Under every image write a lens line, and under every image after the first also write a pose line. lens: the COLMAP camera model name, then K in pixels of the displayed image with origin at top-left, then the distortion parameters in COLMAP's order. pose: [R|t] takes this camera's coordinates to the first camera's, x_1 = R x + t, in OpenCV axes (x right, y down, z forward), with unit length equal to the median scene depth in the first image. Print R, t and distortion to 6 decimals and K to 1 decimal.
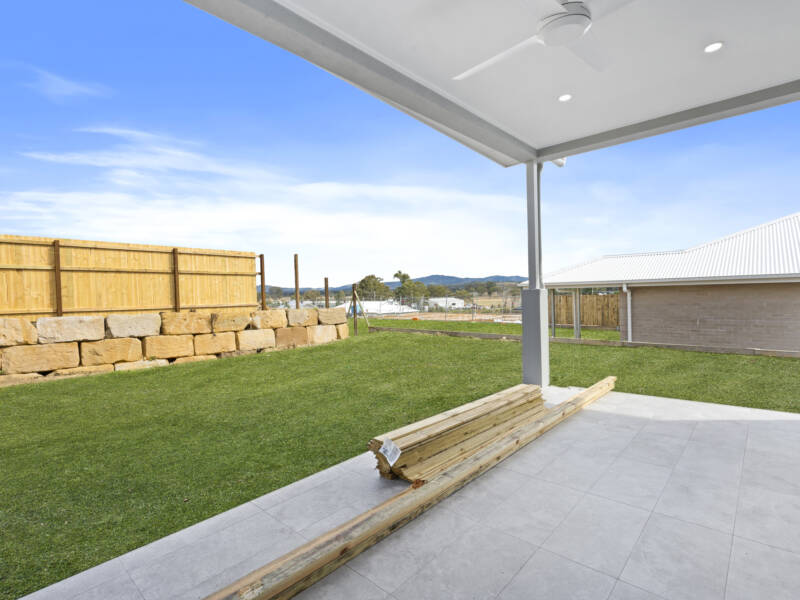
lens RADIAL K [[407.0, 0, 406.4], [0, 407.0, 298.0], [0, 0, 1]] dist [0.002886, 0.000198]
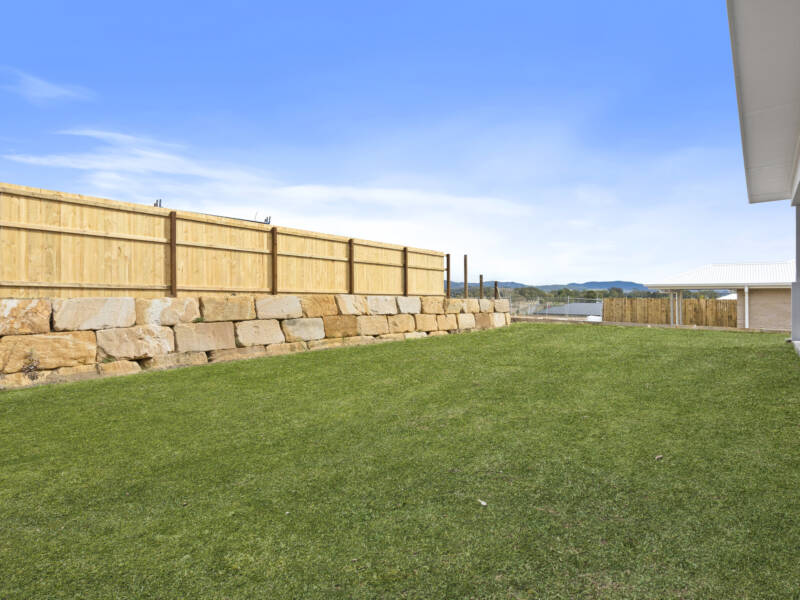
lens RADIAL K [[407.0, 0, 406.0], [0, 407.0, 297.3], [0, 0, 1]] dist [0.002886, 0.000198]
pose [[0.999073, 0.030735, 0.030129, -0.601981], [-0.030508, 0.999503, -0.007983, 0.043988], [-0.030359, 0.007057, 0.999514, -0.265797]]
